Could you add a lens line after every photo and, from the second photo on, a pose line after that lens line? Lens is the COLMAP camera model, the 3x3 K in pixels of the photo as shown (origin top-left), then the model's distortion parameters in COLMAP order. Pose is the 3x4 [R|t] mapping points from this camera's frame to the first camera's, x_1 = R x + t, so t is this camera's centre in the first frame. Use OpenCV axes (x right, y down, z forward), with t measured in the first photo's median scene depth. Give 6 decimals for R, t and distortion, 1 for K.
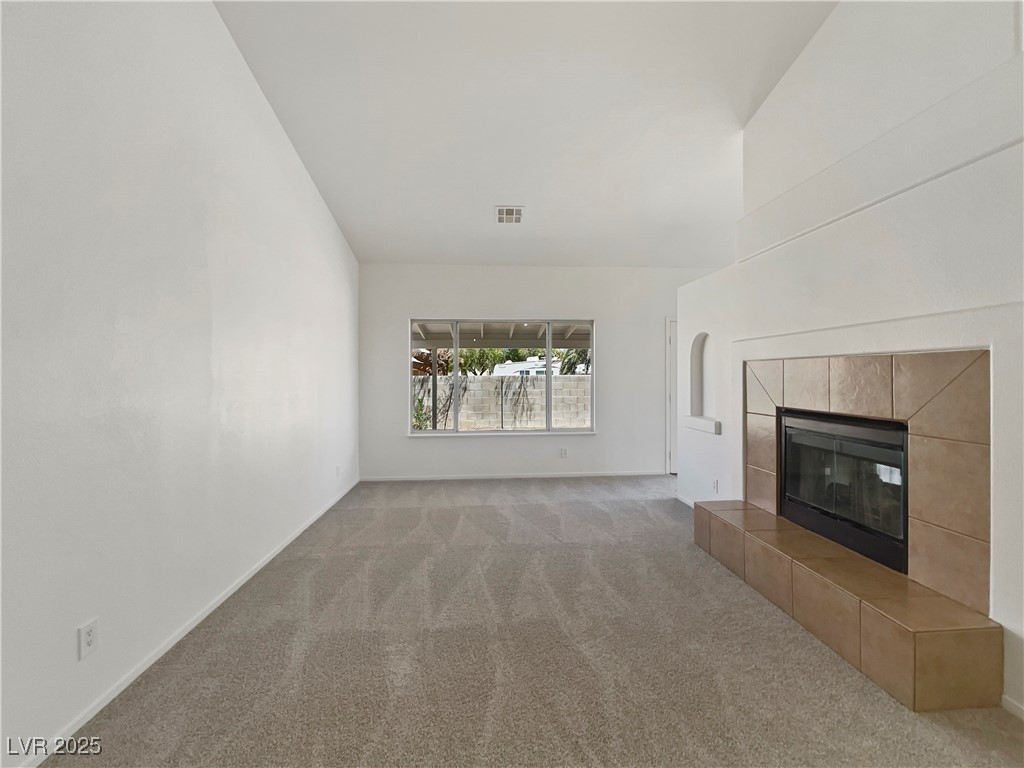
lens RADIAL K [[413.3, 0, 514.2], [0, 413.3, 380.8], [0, 0, 1]] dist [0.001631, -0.000462]
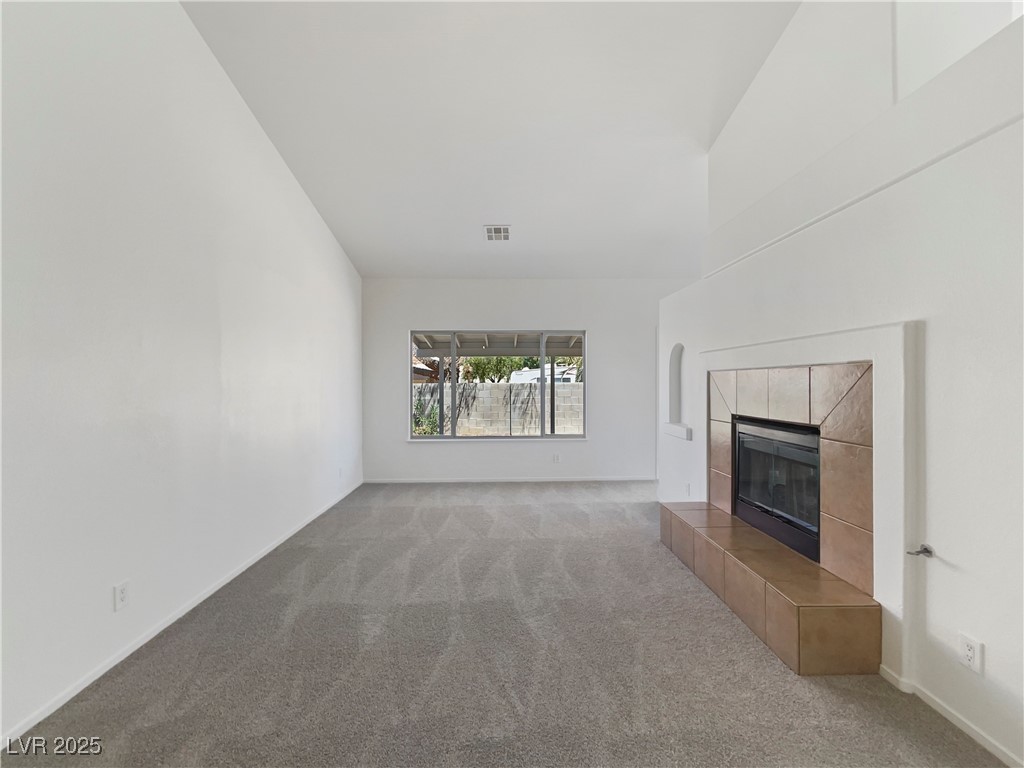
lens RADIAL K [[419.8, 0, 512.2], [0, 419.8, 390.4], [0, 0, 1]] dist [-0.011046, 0.010764]
pose [[0.998887, -0.000090, -0.047161, 0.131781], [0.000353, 0.999984, 0.005572, -0.005547], [0.047160, -0.005582, 0.998872, -0.131489]]
